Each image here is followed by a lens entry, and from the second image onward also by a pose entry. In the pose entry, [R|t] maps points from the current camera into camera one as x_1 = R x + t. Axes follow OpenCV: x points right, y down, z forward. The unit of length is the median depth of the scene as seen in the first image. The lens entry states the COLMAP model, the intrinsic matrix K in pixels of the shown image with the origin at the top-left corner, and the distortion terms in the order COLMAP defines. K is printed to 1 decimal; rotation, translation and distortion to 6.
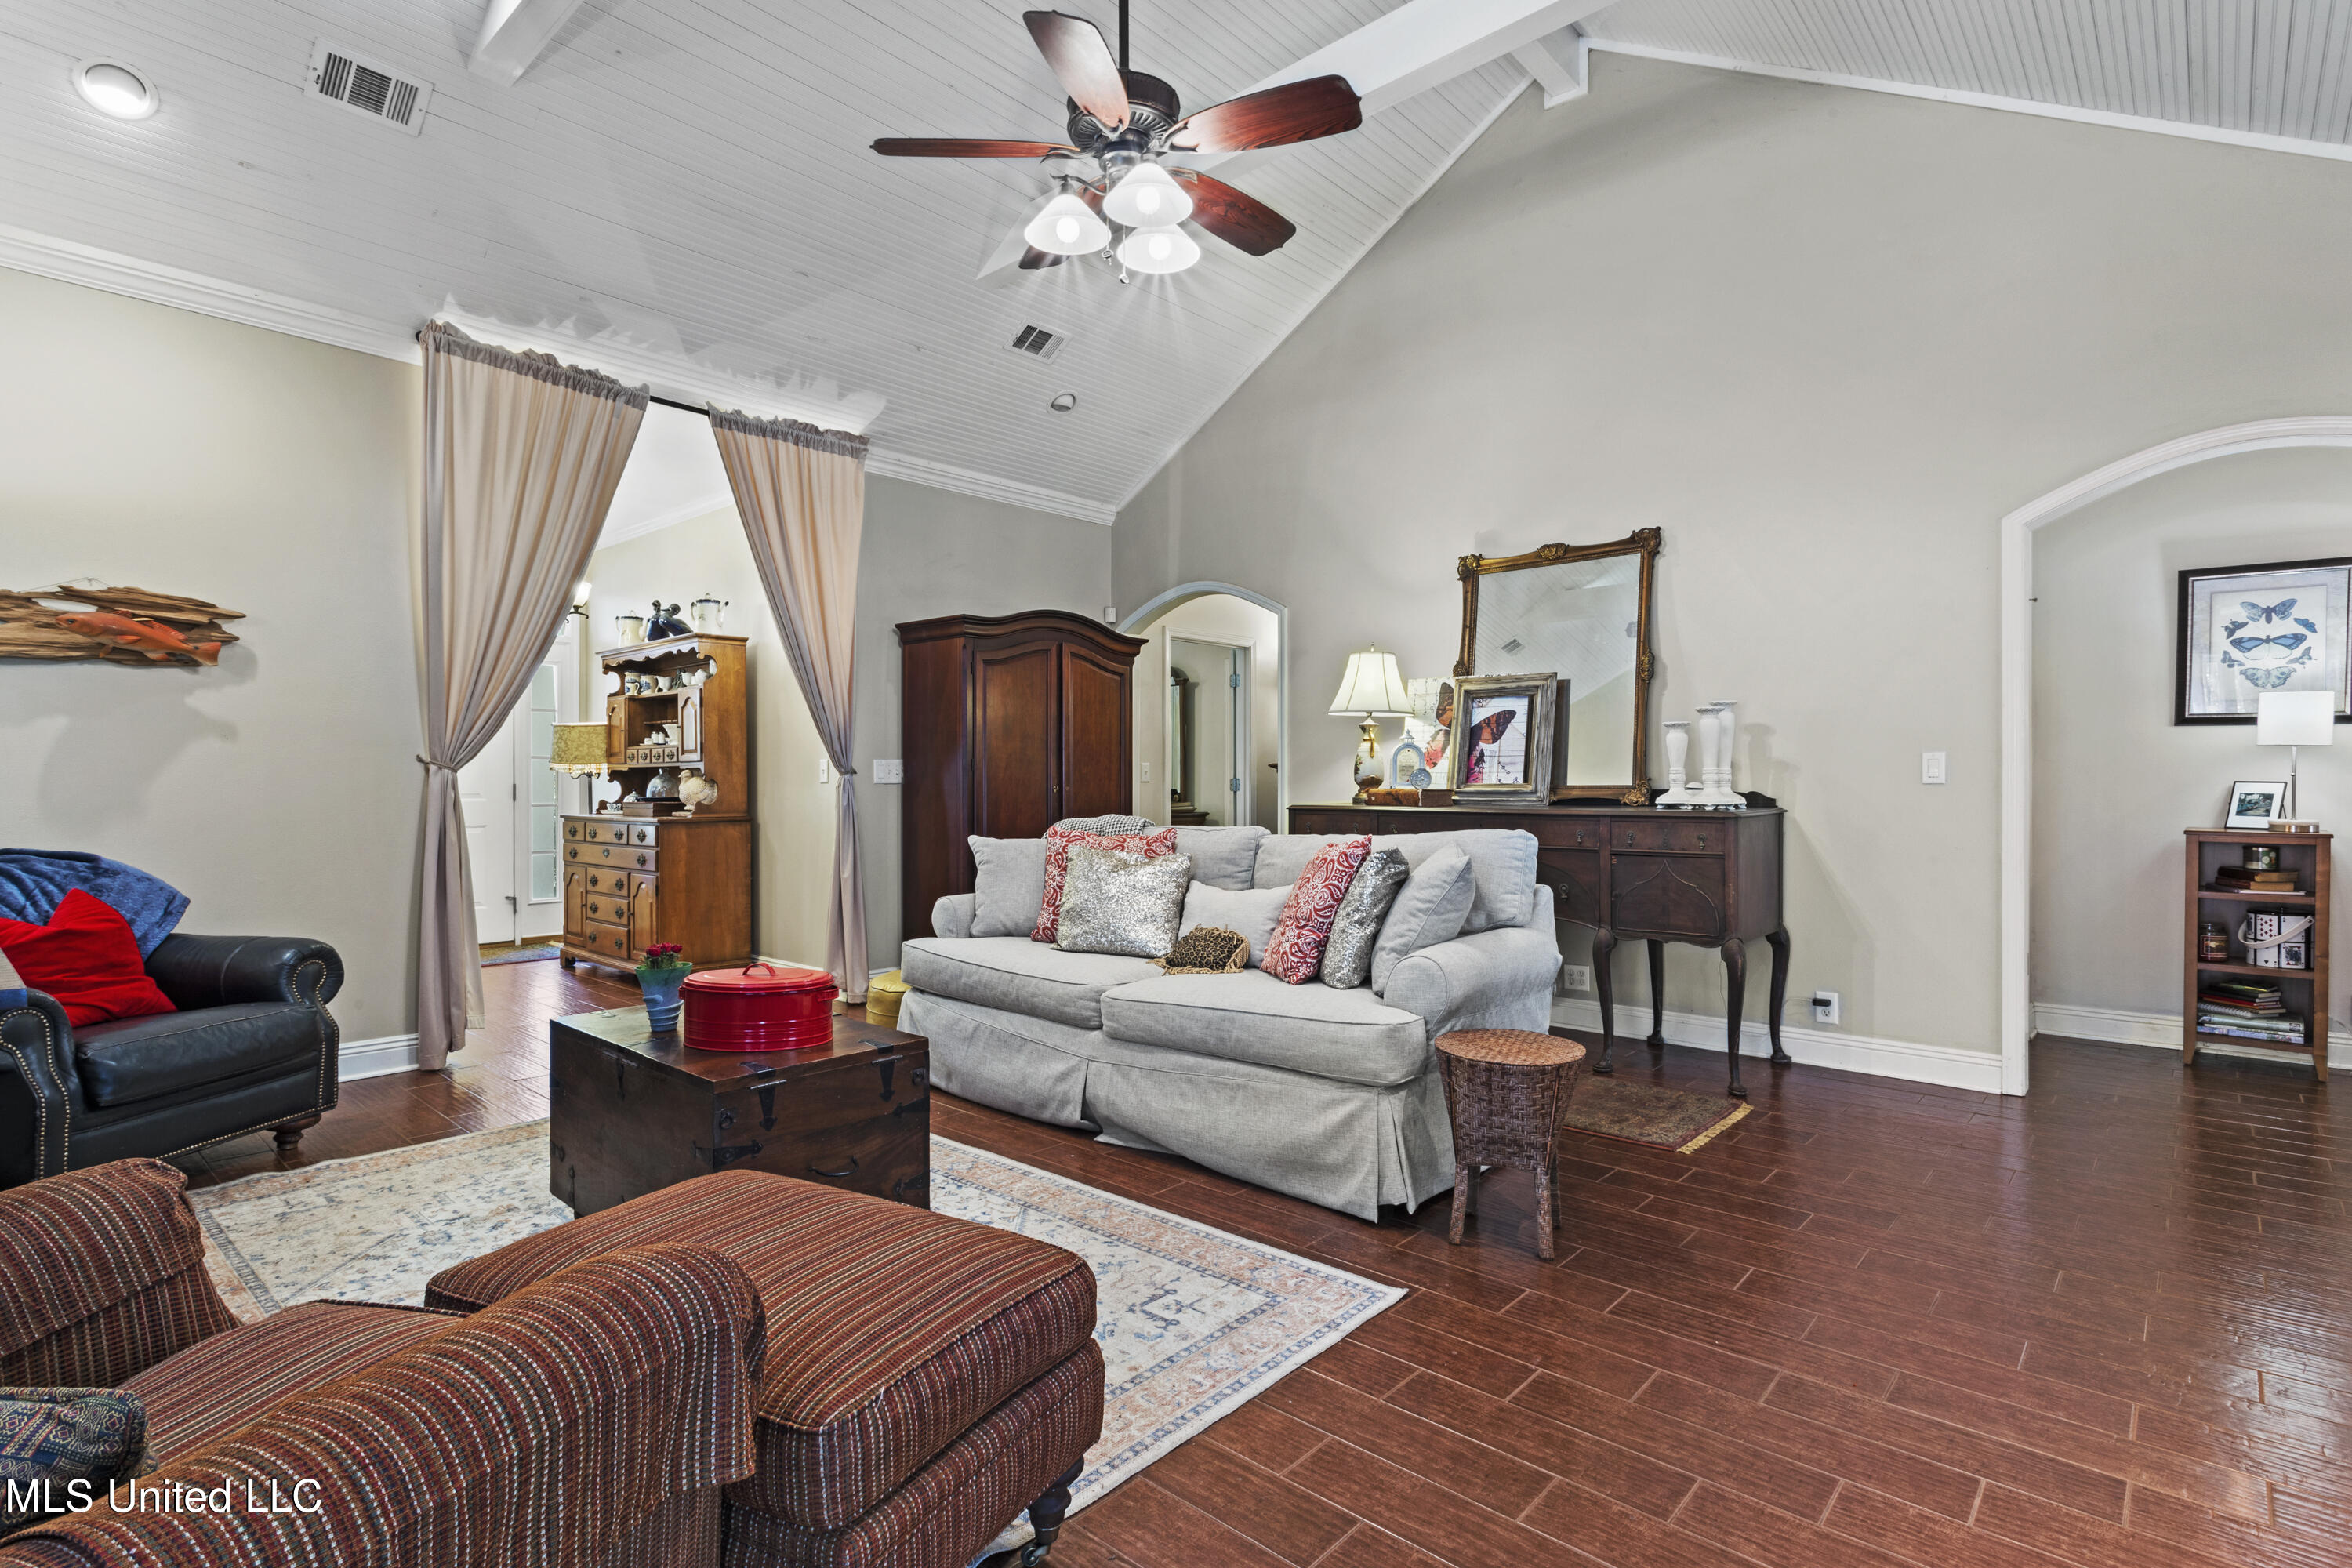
lens RADIAL K [[1138.5, 0, 1178.1], [0, 1138.5, 784.6], [0, 0, 1]] dist [-0.004165, 0.003126]
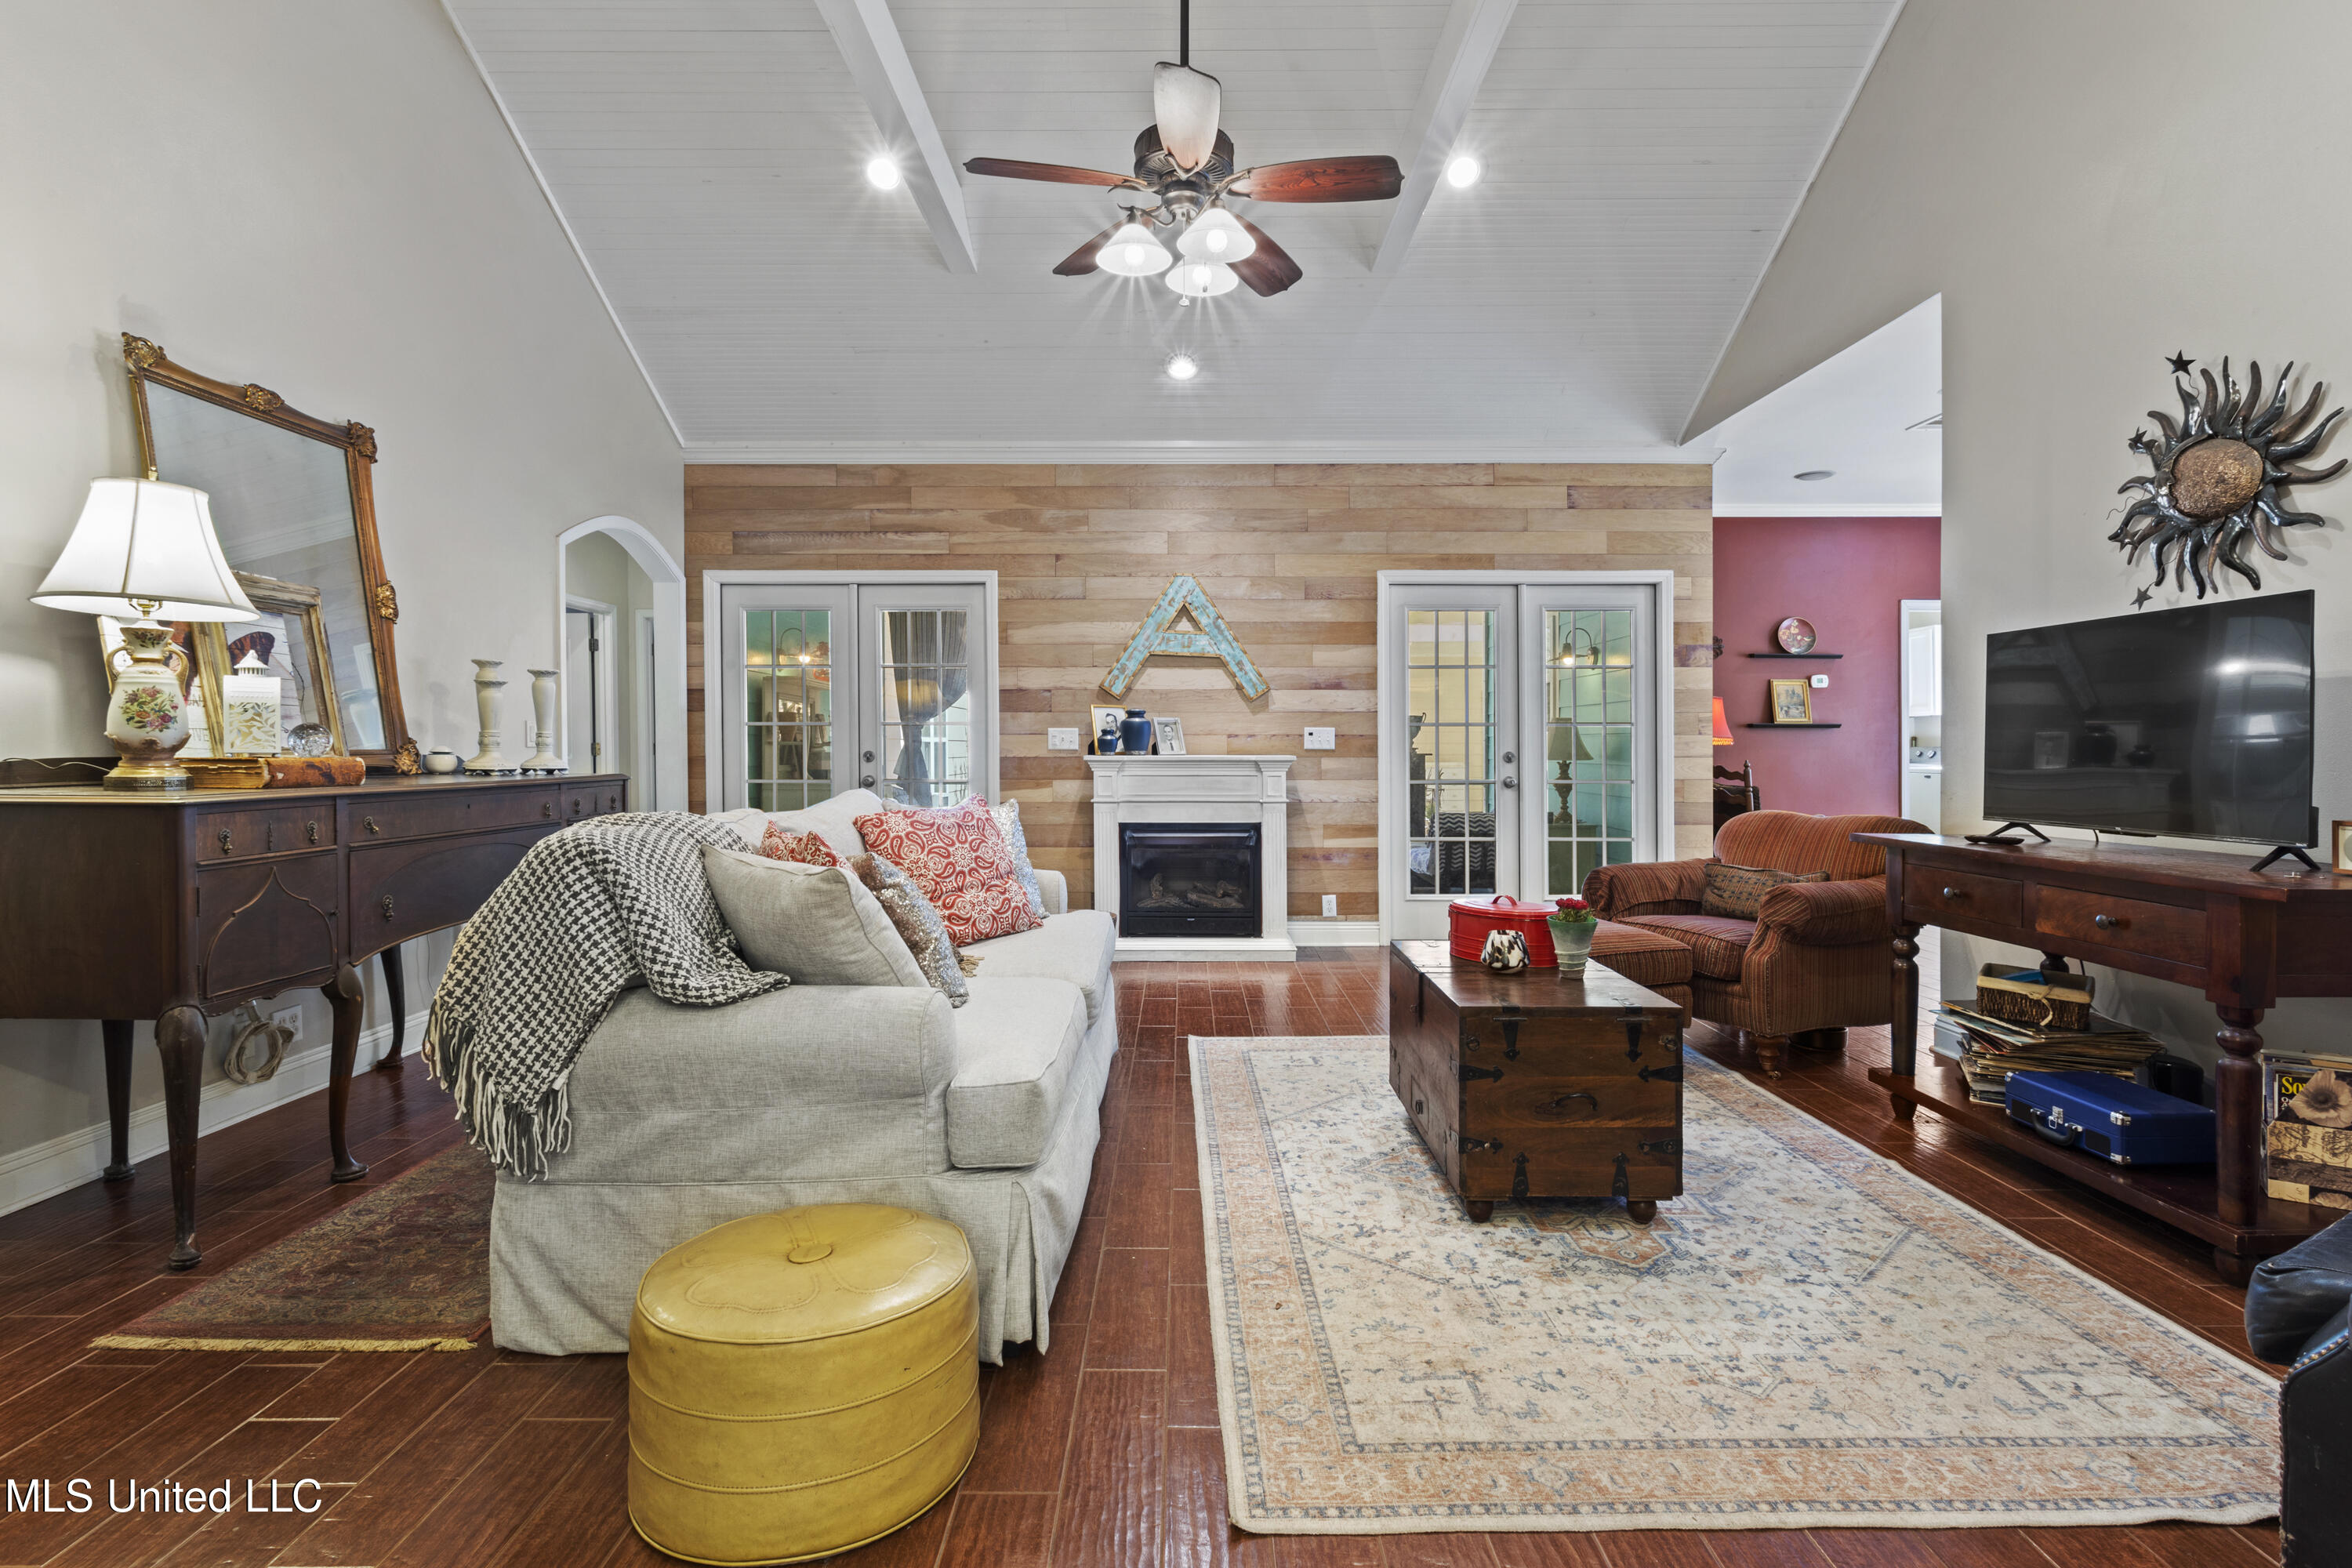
lens RADIAL K [[1138.5, 0, 1180.3], [0, 1138.5, 747.5], [0, 0, 1]] dist [-0.004165, 0.003126]
pose [[-0.671407, -0.001465, 0.741087, -0.641170], [-0.001131, 0.999999, 0.000952, -0.002539], [-0.741088, -0.000199, -0.671408, 1.280716]]
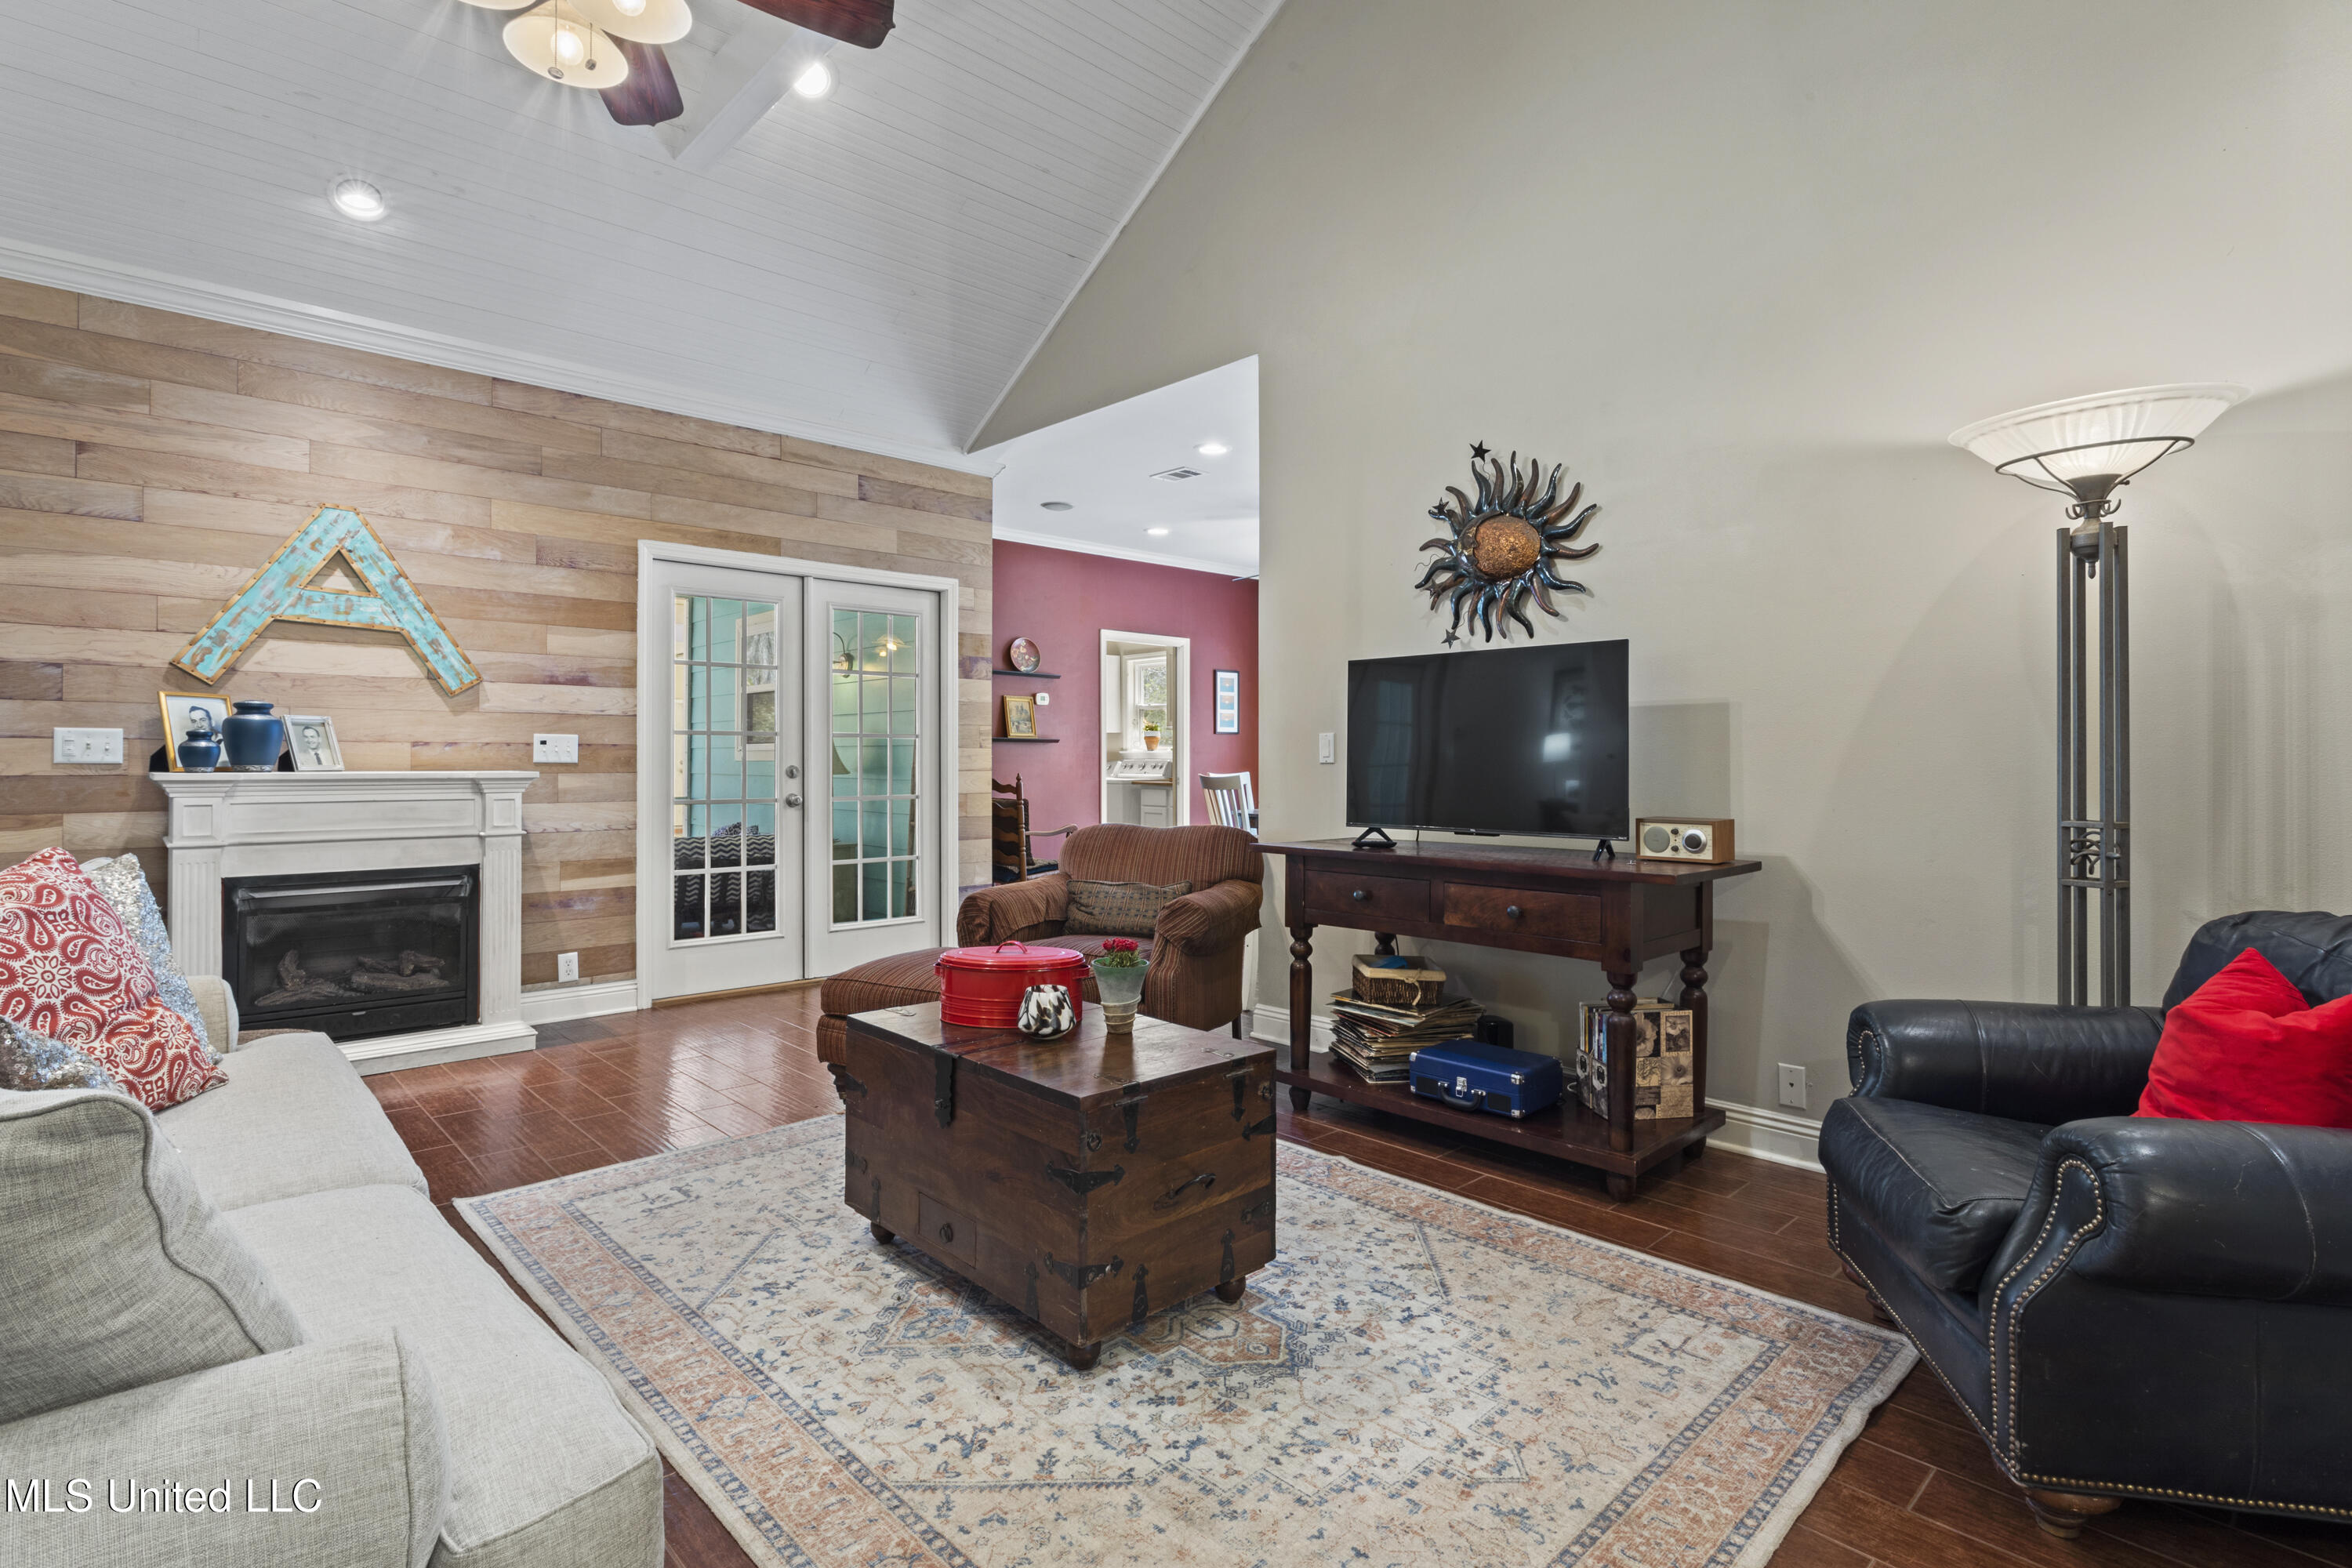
lens RADIAL K [[1138.5, 0, 1186.5], [0, 1138.5, 739.1], [0, 0, 1]] dist [-0.004165, 0.003126]
pose [[-0.997146, -0.001219, 0.075486, -0.367151], [-0.002665, 0.999815, -0.019054, -0.002615], [-0.075448, -0.019200, -0.996965, 1.228017]]
